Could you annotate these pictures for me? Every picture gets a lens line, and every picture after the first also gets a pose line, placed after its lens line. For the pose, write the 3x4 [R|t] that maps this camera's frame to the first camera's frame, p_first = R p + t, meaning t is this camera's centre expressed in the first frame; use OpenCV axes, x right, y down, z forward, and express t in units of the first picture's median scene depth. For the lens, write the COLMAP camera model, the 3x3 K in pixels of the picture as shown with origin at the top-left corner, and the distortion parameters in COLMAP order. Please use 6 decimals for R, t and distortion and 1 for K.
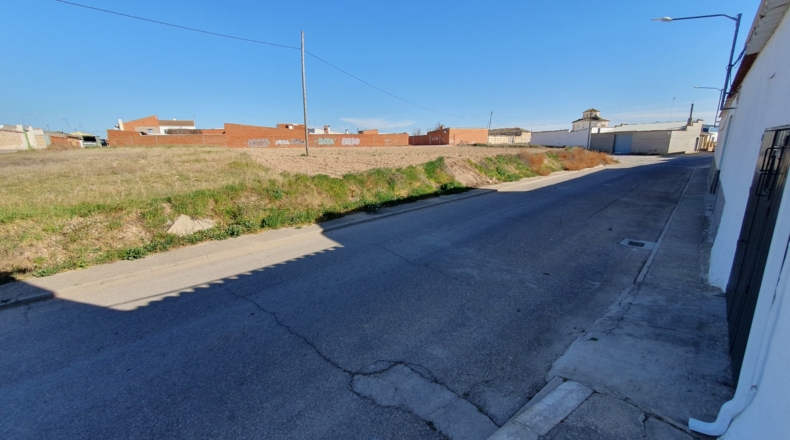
lens RADIAL K [[316.4, 0, 393.7], [0, 316.4, 216.2], [0, 0, 1]] dist [0.003795, 0.000097]
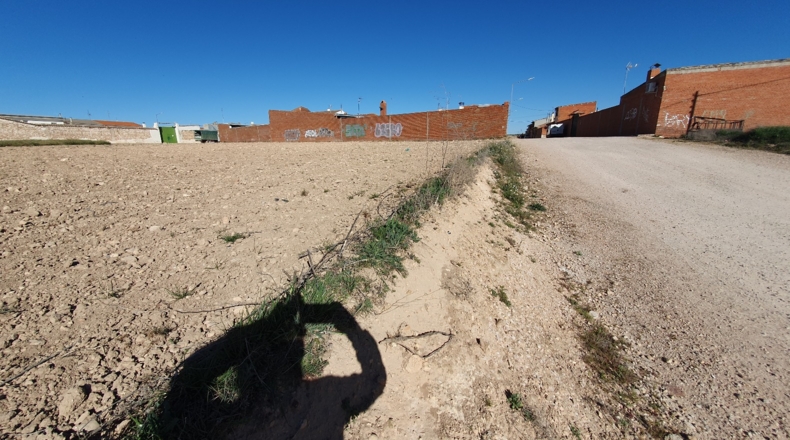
lens RADIAL K [[316.4, 0, 392.7], [0, 316.4, 217.8], [0, 0, 1]] dist [0.003795, 0.000097]
pose [[0.676768, 0.176155, -0.714811, 0.225131], [-0.144094, 0.983867, 0.106034, -0.155149], [0.721957, 0.031239, 0.691232, 0.675752]]
